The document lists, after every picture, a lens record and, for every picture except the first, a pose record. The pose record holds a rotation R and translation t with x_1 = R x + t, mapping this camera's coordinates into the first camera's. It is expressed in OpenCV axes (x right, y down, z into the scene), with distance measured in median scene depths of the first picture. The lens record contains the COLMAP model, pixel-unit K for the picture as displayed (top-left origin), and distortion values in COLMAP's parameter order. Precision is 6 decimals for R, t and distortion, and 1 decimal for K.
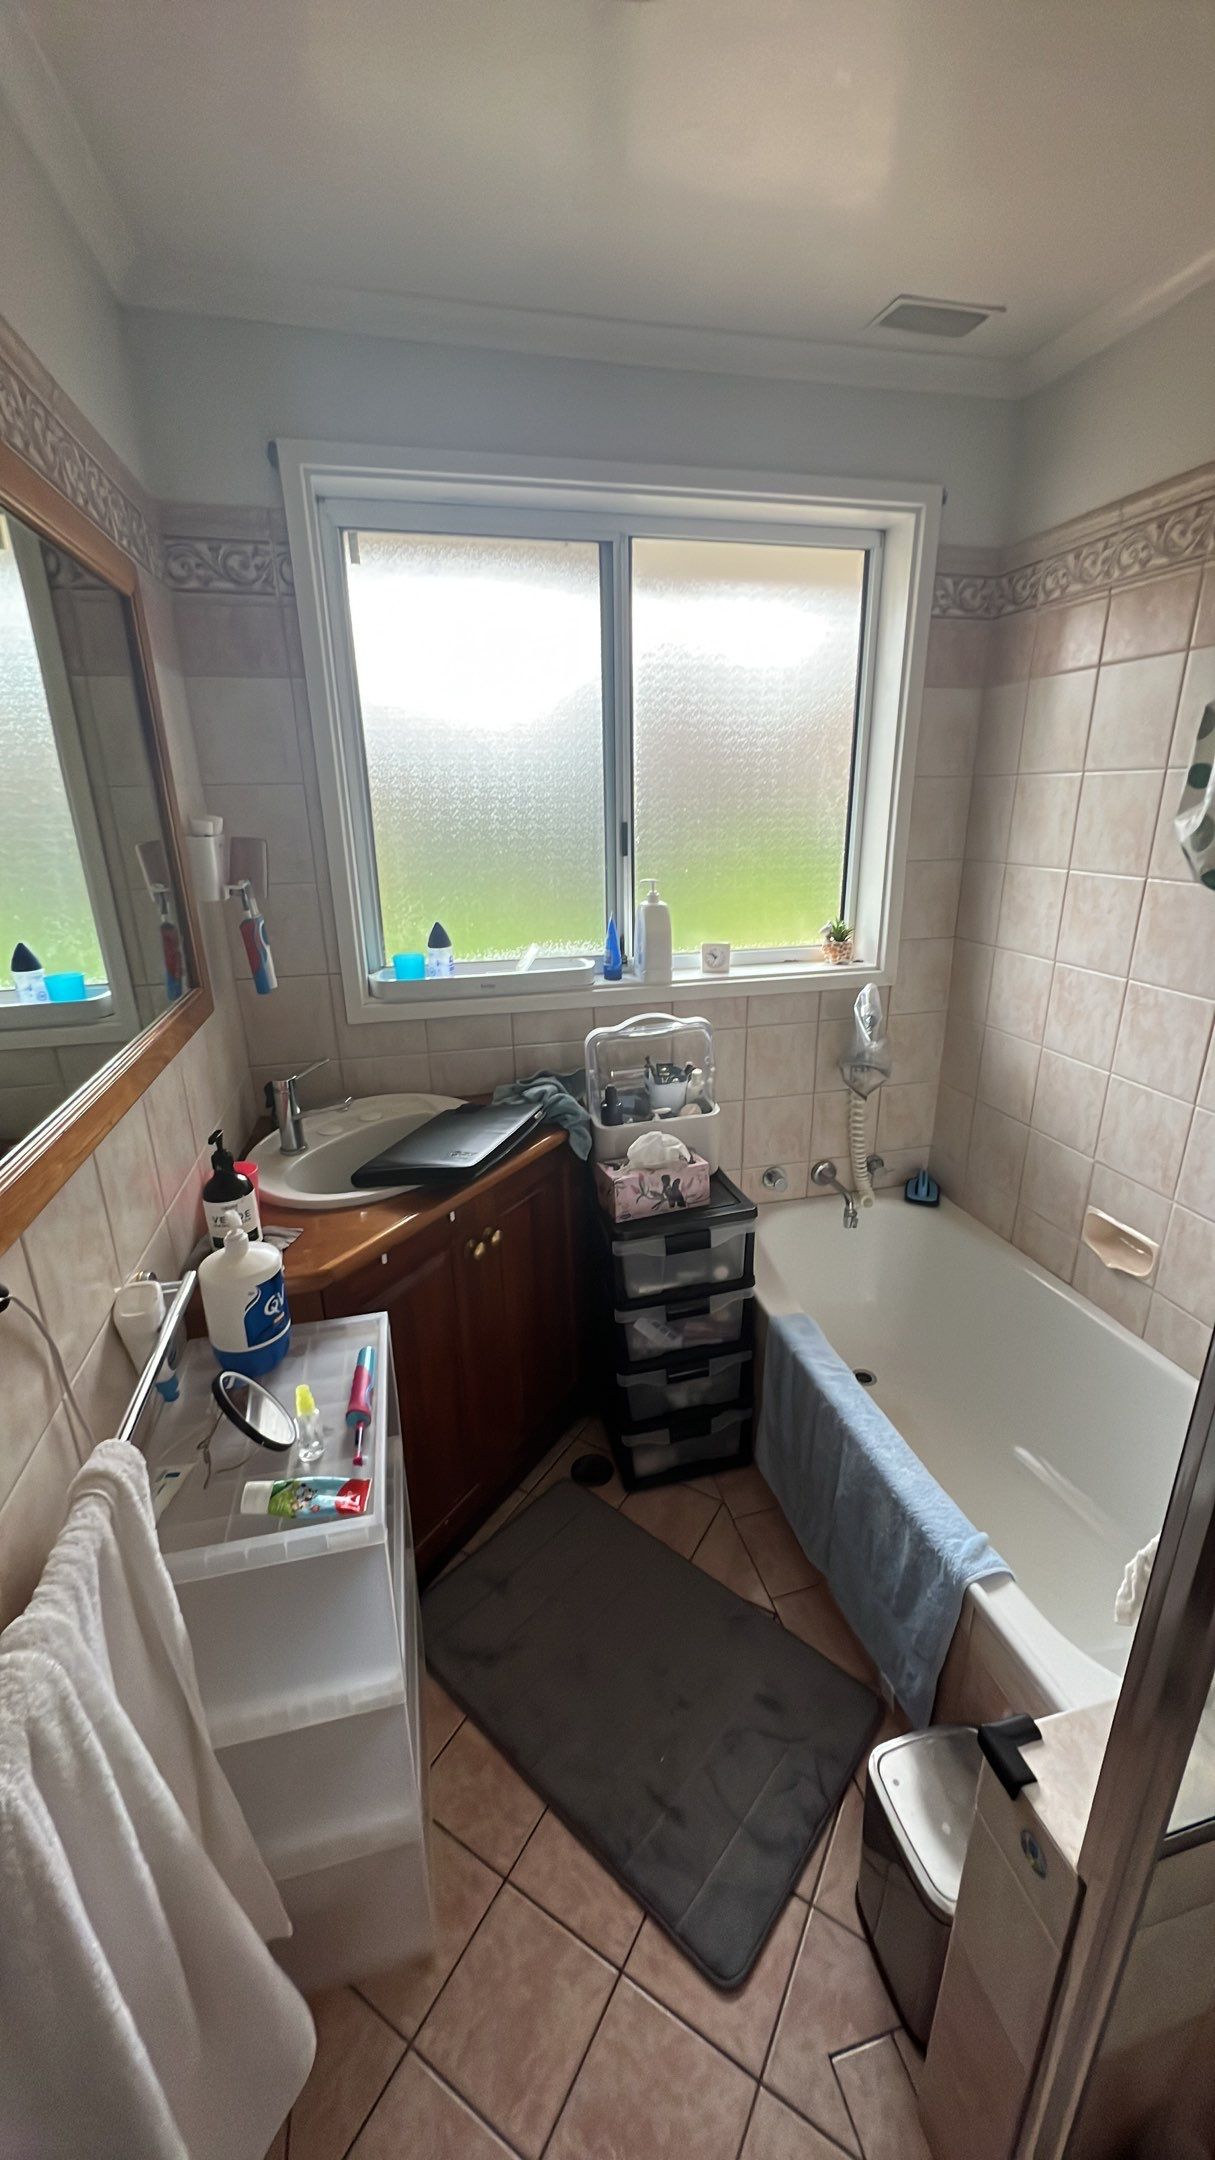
lens RADIAL K [[824.4, 0, 611.6], [0, 824.4, 1075.8], [0, 0, 1]] dist [-0.001414, -0.000061]
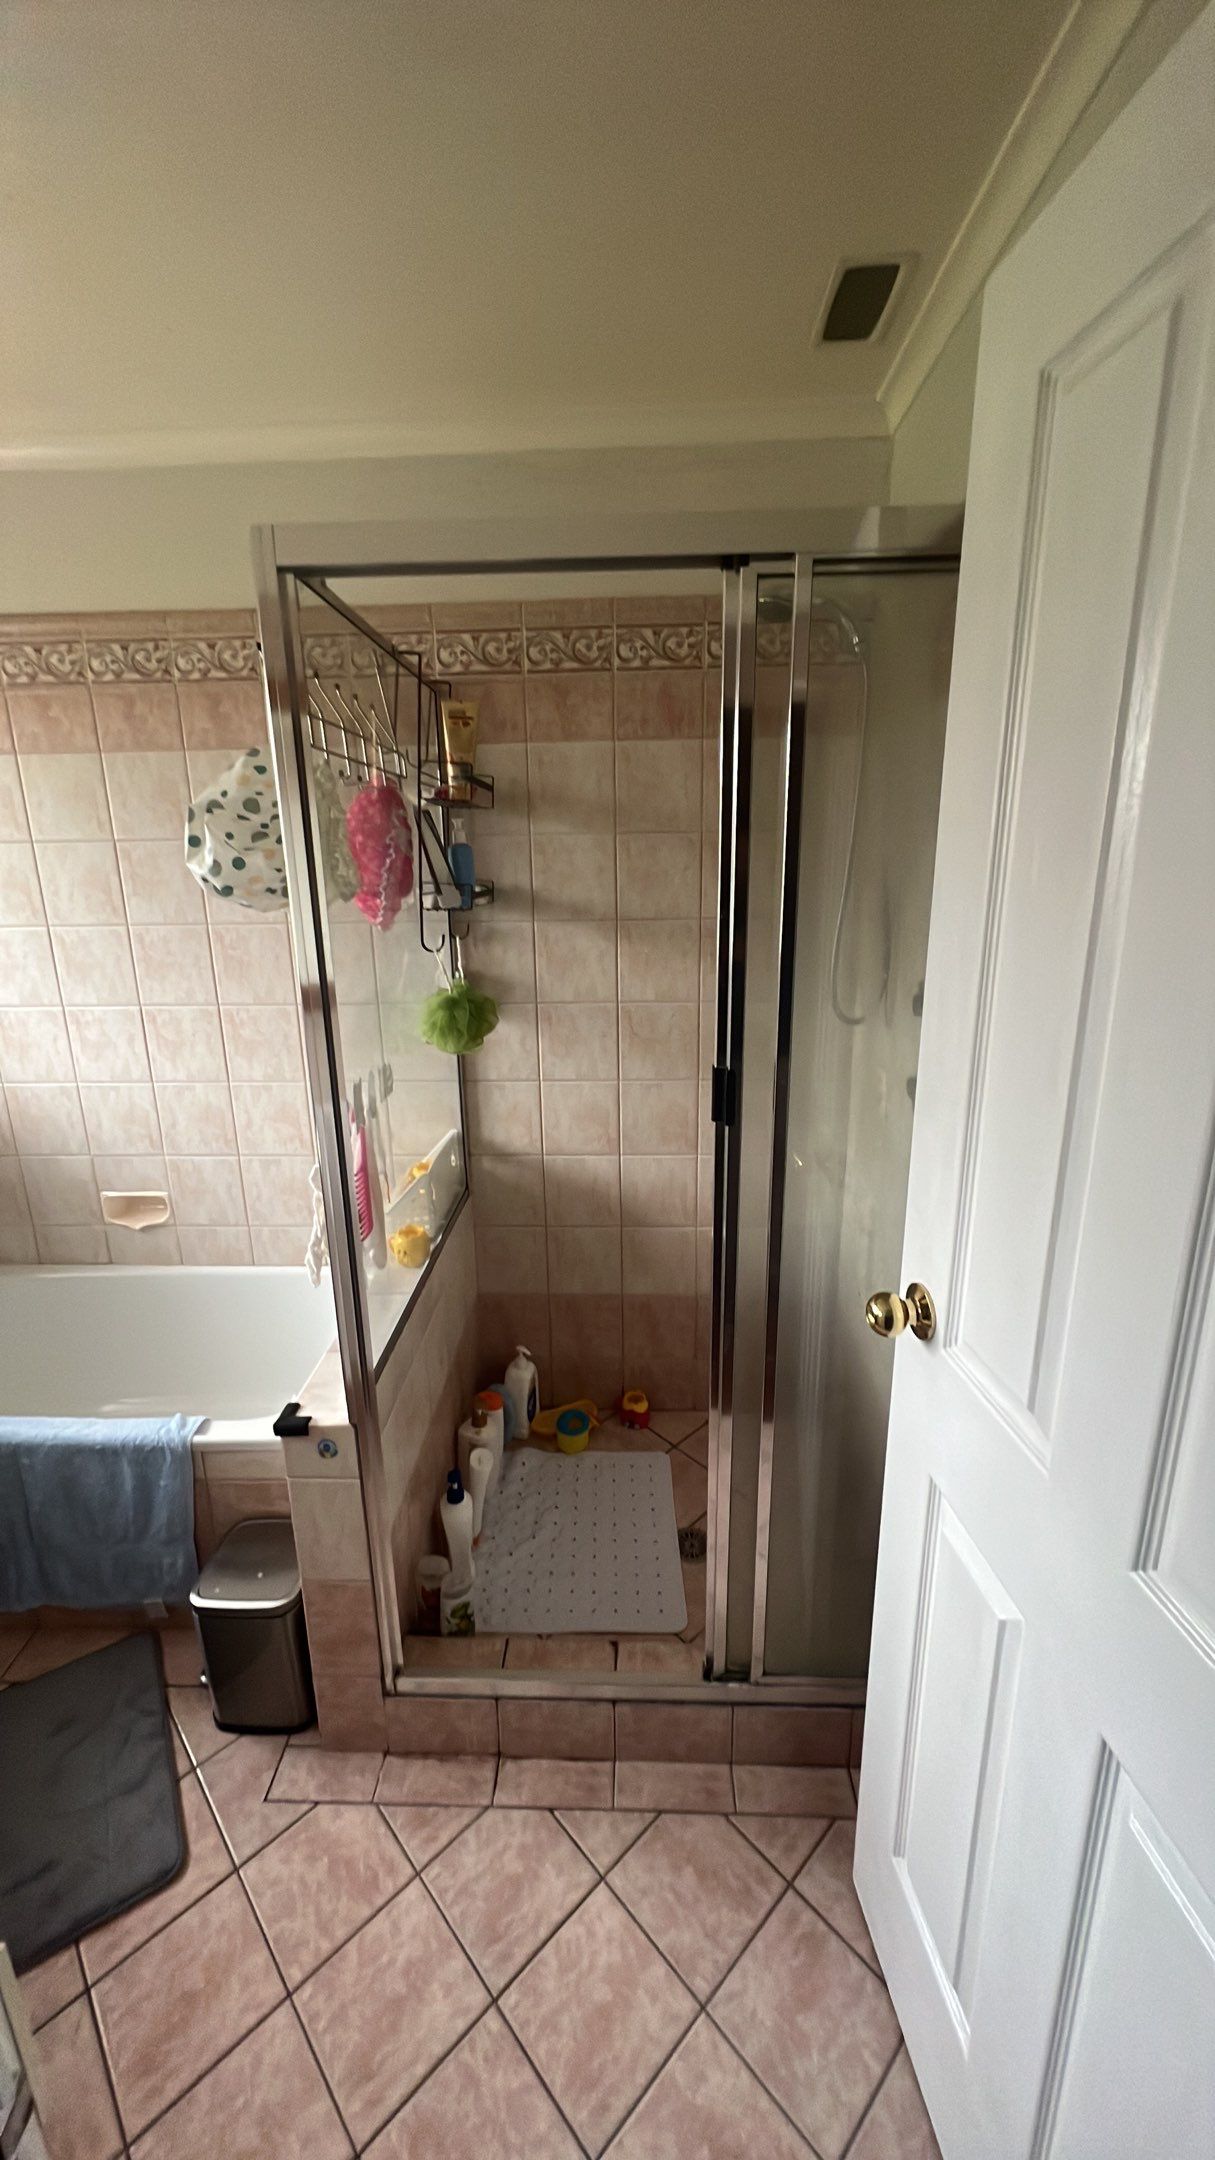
lens RADIAL K [[825.2, 0, 610.6], [0, 825.2, 1073.8], [0, 0, 1]] dist [0.000459, 0.000444]
pose [[0.274025, -0.232807, 0.933119, -0.306157], [0.318434, 0.937492, 0.140385, 0.060487], [-0.907475, 0.258668, 0.331030, -0.127957]]
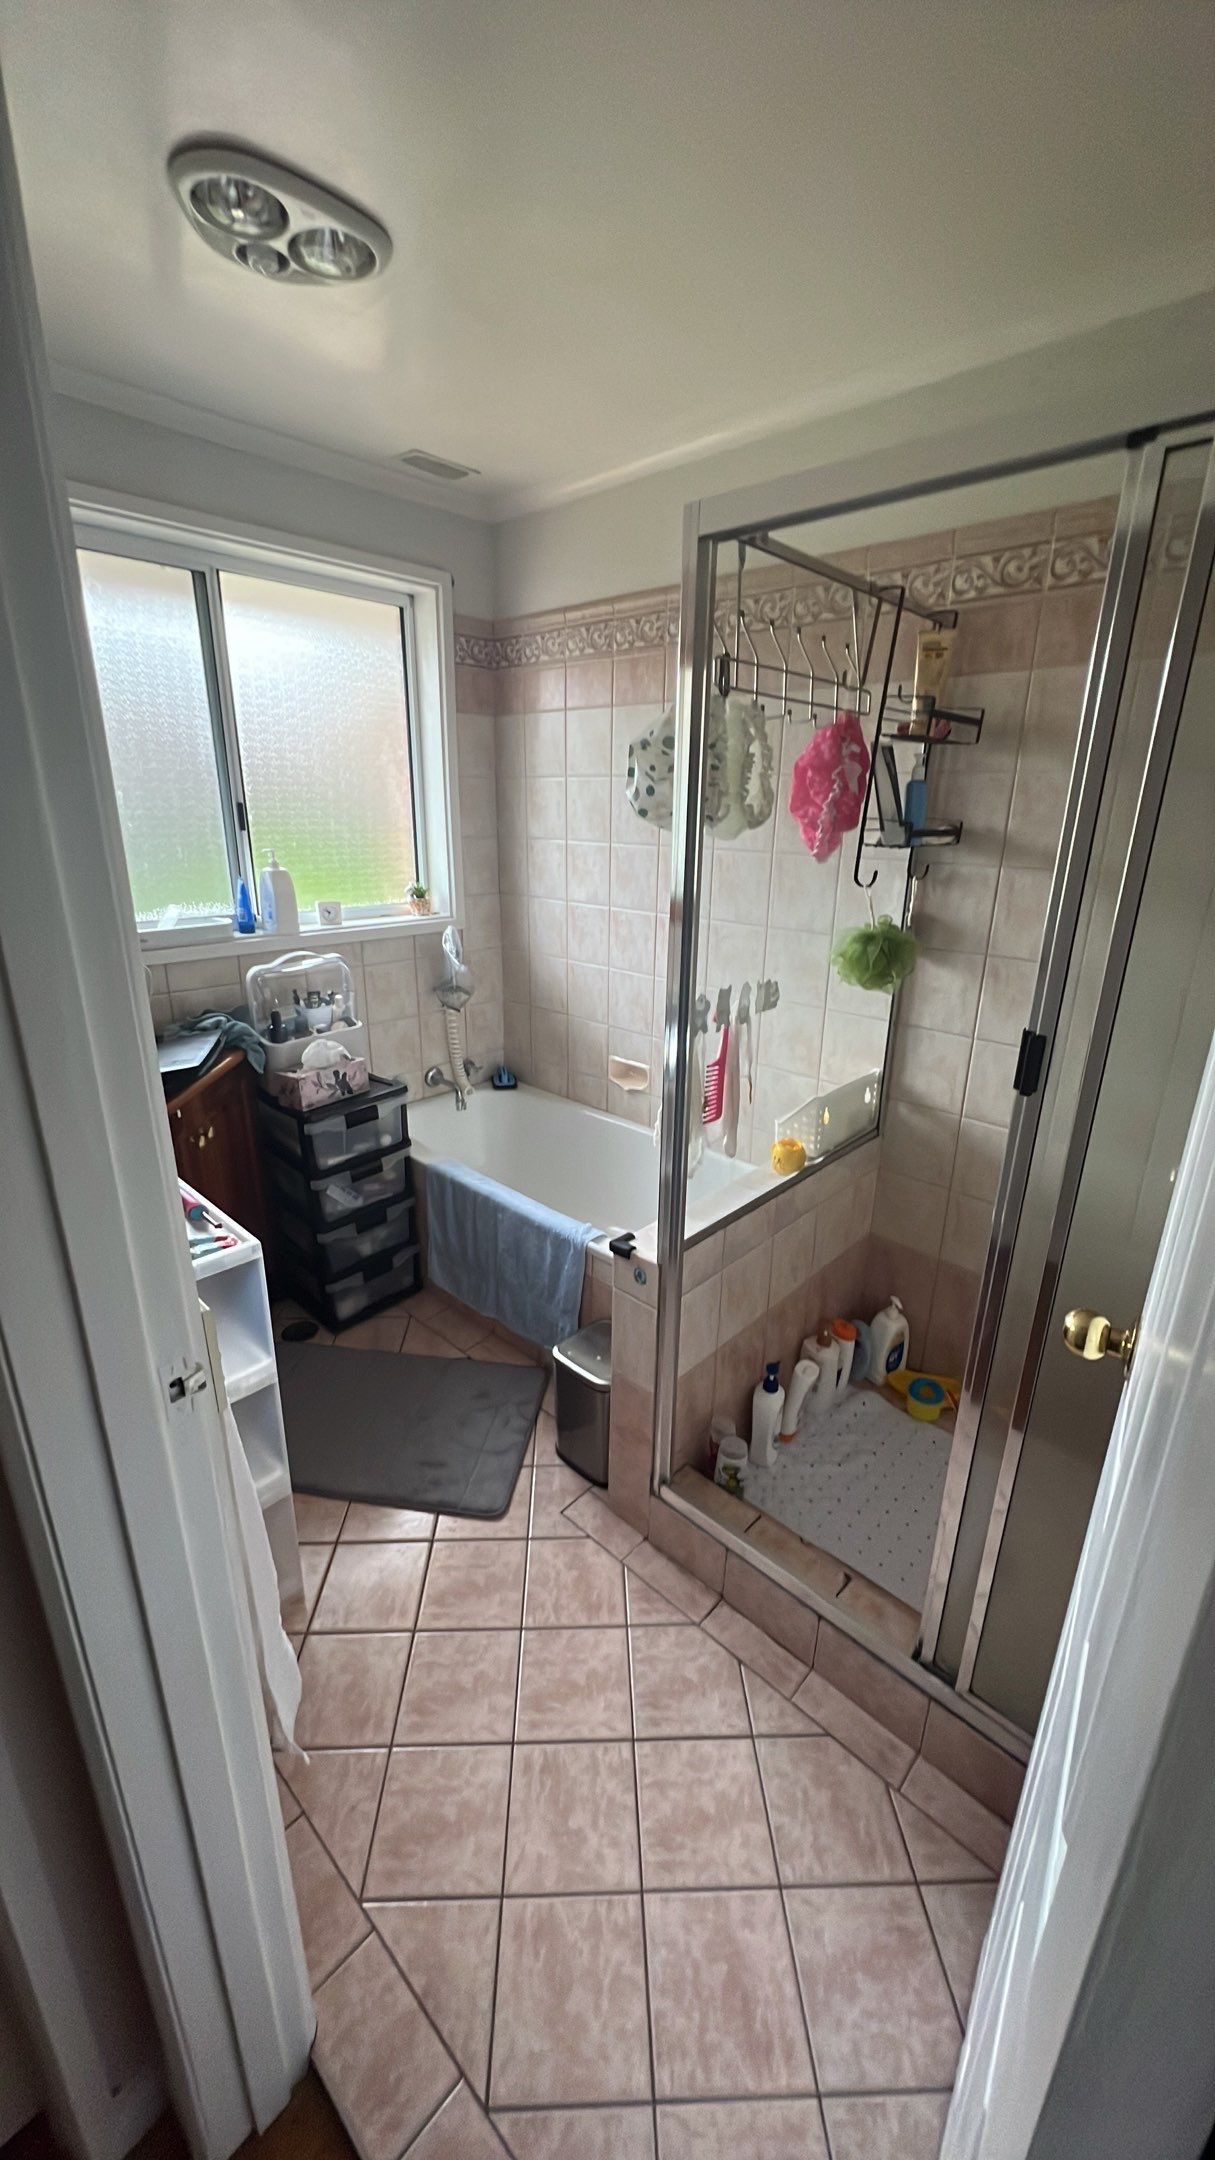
lens RADIAL K [[825.2, 0, 610.6], [0, 825.2, 1073.8], [0, 0, 1]] dist [0.000459, 0.000444]
pose [[0.839196, -0.143042, 0.524680, -0.241712], [0.147145, 0.988525, 0.034148, 0.136871], [-0.523544, 0.048547, 0.850614, -0.325075]]
